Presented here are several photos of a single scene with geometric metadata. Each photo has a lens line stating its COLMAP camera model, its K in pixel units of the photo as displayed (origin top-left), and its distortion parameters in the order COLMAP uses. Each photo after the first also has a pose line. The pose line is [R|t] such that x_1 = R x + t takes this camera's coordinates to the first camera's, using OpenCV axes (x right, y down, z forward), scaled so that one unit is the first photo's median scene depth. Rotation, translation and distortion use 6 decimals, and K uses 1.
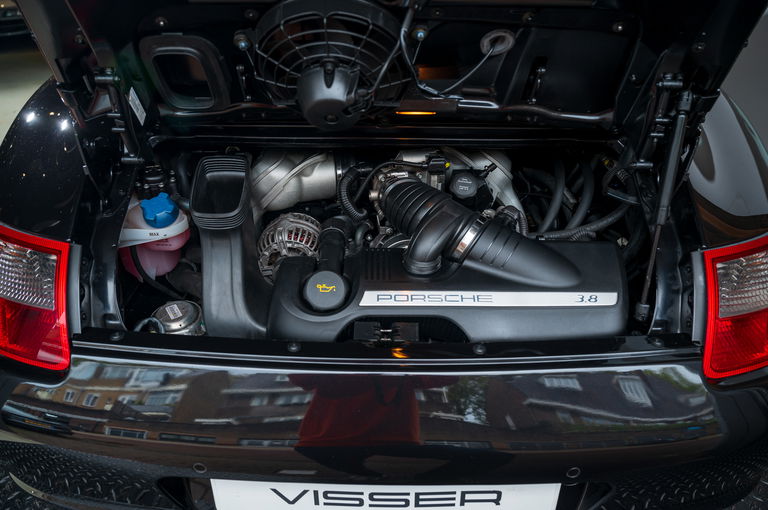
lens RADIAL K [[524.6, 0, 384.0], [0, 524.6, 255.0], [0, 0, 1]] dist [-0.003411, -0.001232]
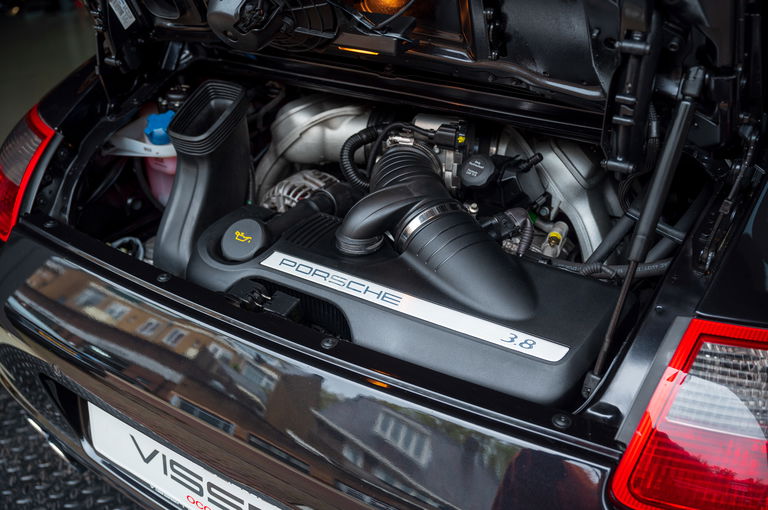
lens RADIAL K [[757.9, 0, 384.0], [0, 757.9, 255.0], [0, 0, 1]] dist [-0.002124, -0.004341]
pose [[0.840456, 0.249480, -0.481033, 0.689229], [-0.286983, 0.957925, -0.004602, 0.029709], [0.459646, 0.141916, 0.876690, 0.013176]]
